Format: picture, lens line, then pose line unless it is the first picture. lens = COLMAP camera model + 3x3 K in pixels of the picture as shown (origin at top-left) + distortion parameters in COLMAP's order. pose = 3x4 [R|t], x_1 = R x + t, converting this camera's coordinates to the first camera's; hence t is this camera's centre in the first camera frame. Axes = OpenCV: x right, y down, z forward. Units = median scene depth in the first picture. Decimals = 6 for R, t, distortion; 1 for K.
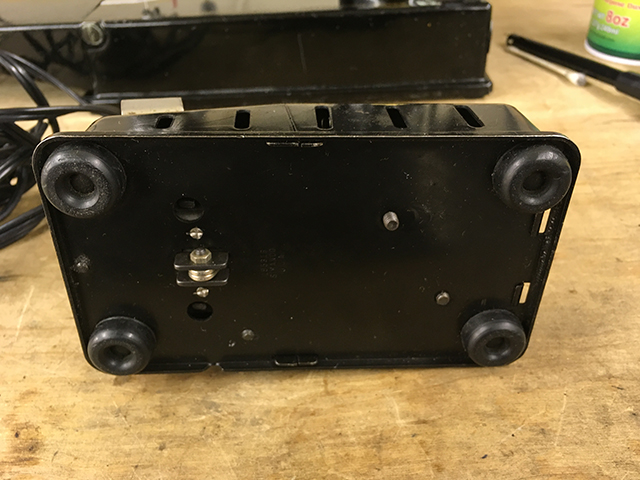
lens RADIAL K [[544.3, 0, 320.9], [0, 544.3, 236.5], [0, 0, 1]] dist [0.034220, -0.056465]
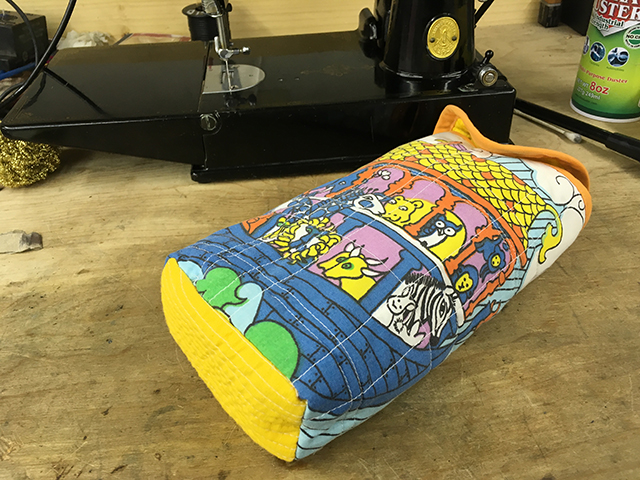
lens RADIAL K [[544.3, 0, 318.2], [0, 544.3, 244.5], [0, 0, 1]] dist [0.034220, -0.056465]
pose [[0.993672, -0.056943, 0.096813, -0.440128], [0.058095, 0.998269, -0.009119, -0.098450], [-0.096126, 0.014686, 0.995261, -0.357459]]
